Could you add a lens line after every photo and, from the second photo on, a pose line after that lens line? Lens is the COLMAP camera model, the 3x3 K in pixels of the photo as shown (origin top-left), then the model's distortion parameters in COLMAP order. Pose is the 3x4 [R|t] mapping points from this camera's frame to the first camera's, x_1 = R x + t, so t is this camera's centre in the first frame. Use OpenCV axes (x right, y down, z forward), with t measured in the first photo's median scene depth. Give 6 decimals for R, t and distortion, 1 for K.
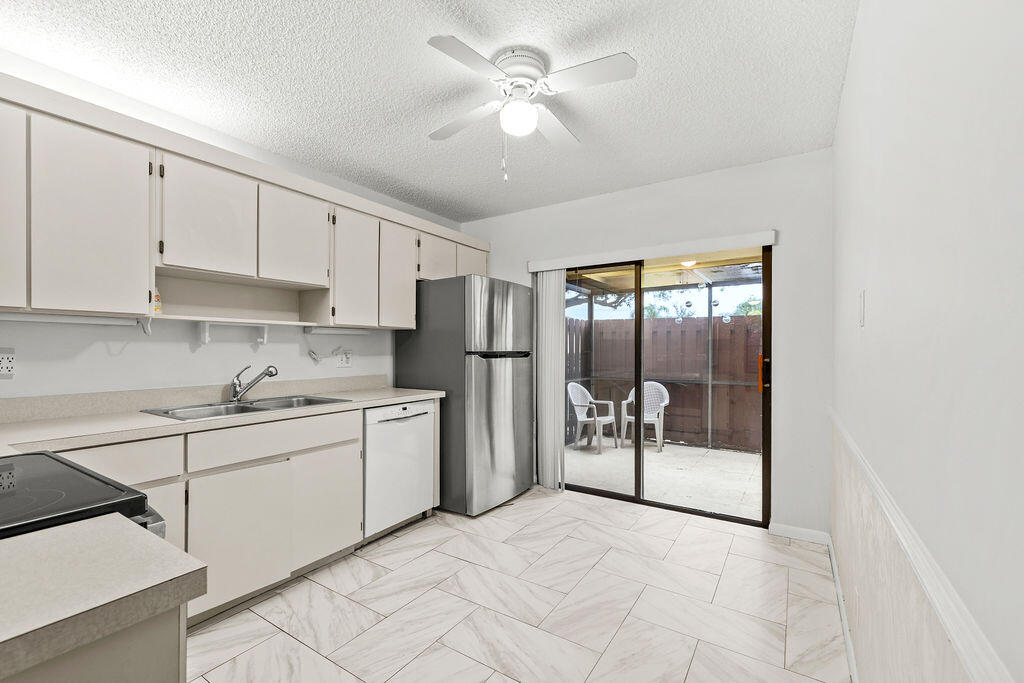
lens RADIAL K [[431.4, 0, 512.4], [0, 431.4, 344.9], [0, 0, 1]] dist [0.003578, -0.000253]
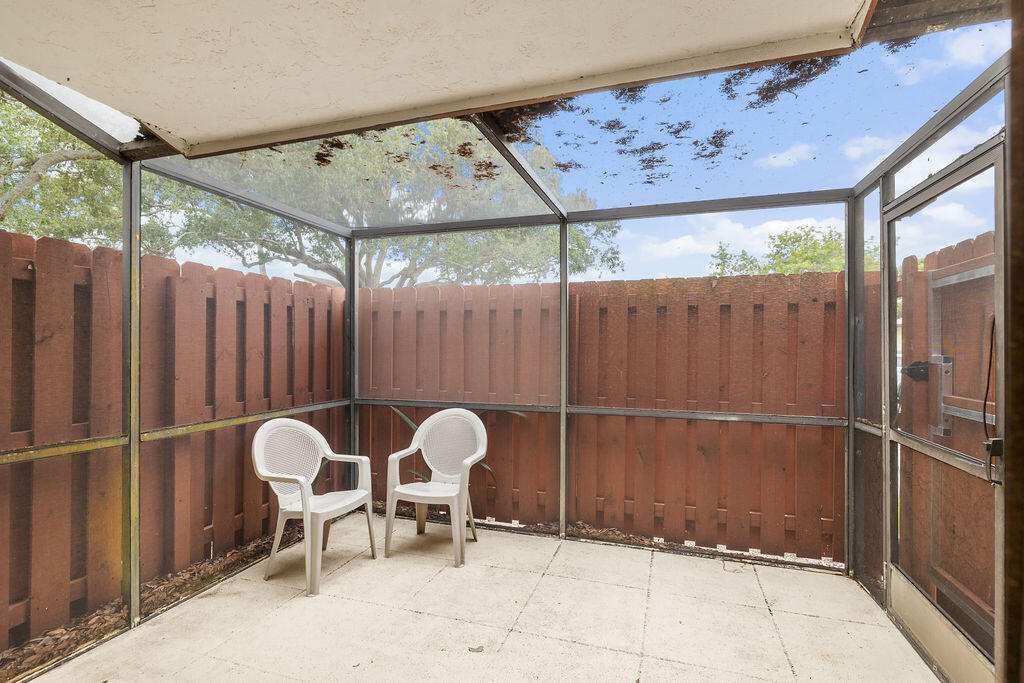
lens RADIAL K [[491.6, 0, 509.0], [0, 491.6, 344.3], [0, 0, 1]] dist [-0.000555, 0.000012]
pose [[0.964205, 0.005504, 0.265102, 0.239513], [-0.004658, 0.999982, -0.003818, 0.011737], [-0.265118, 0.002447, 0.964213, 0.453818]]
